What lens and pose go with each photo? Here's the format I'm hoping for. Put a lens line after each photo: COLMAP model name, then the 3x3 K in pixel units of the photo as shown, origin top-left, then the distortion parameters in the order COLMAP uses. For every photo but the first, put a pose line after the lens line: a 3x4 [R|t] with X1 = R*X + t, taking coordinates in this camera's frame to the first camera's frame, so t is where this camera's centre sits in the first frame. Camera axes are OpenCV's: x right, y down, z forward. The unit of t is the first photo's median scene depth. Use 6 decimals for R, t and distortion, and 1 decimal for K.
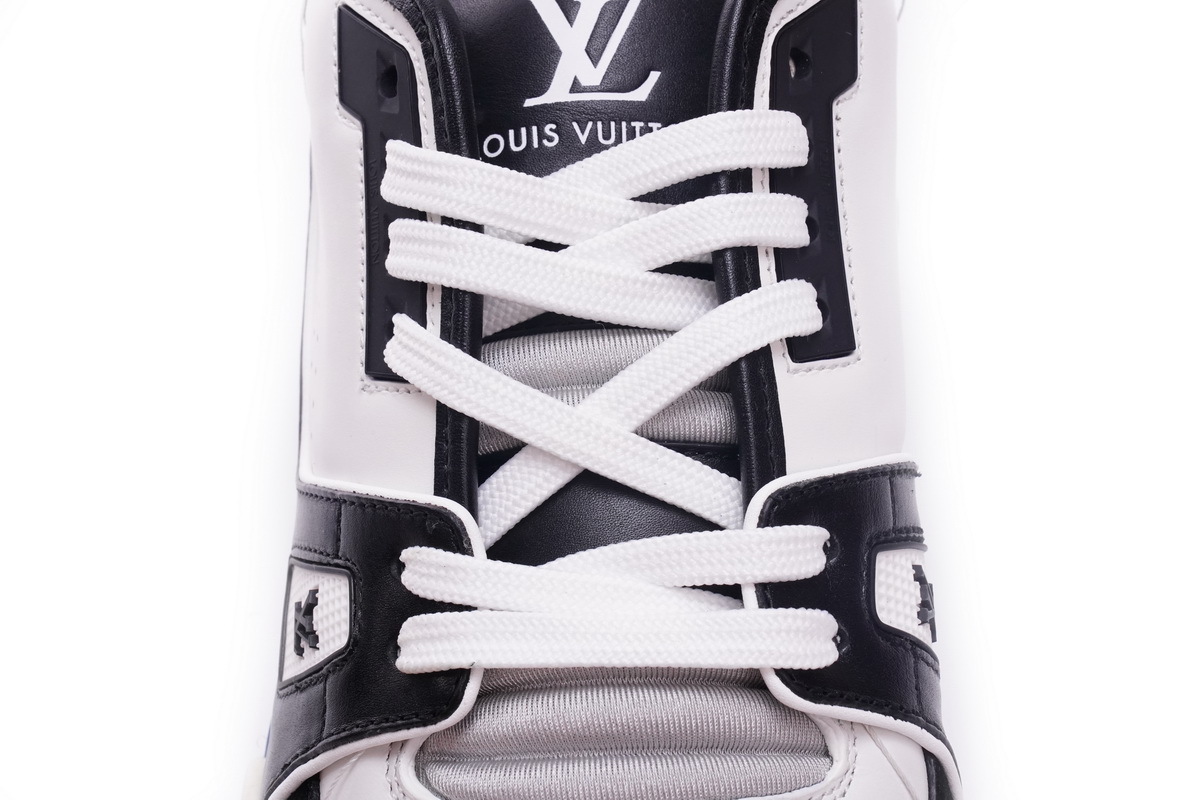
lens RADIAL K [[2442.5, 0, 598.2], [0, 2442.5, 398.9], [0, 0, 1]] dist [0.259846, 0.000000]
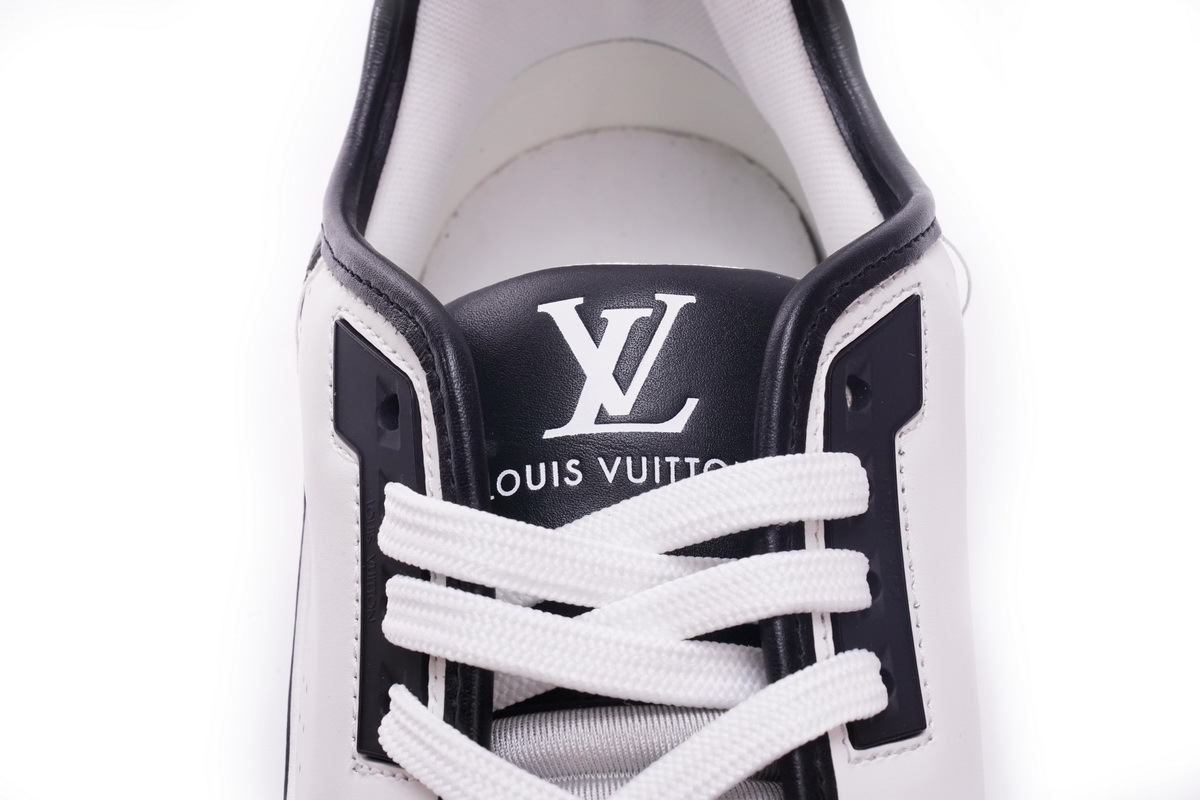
lens RADIAL K [[2442.5, 0, 600.4], [0, 2442.5, 399.9], [0, 0, 1]] dist [0.259846, 0.000000]
pose [[0.999941, 0.002419, -0.010594, -0.000479], [-0.002975, 0.998604, -0.052731, -0.090576], [0.010452, 0.052759, 0.998553, 0.130286]]
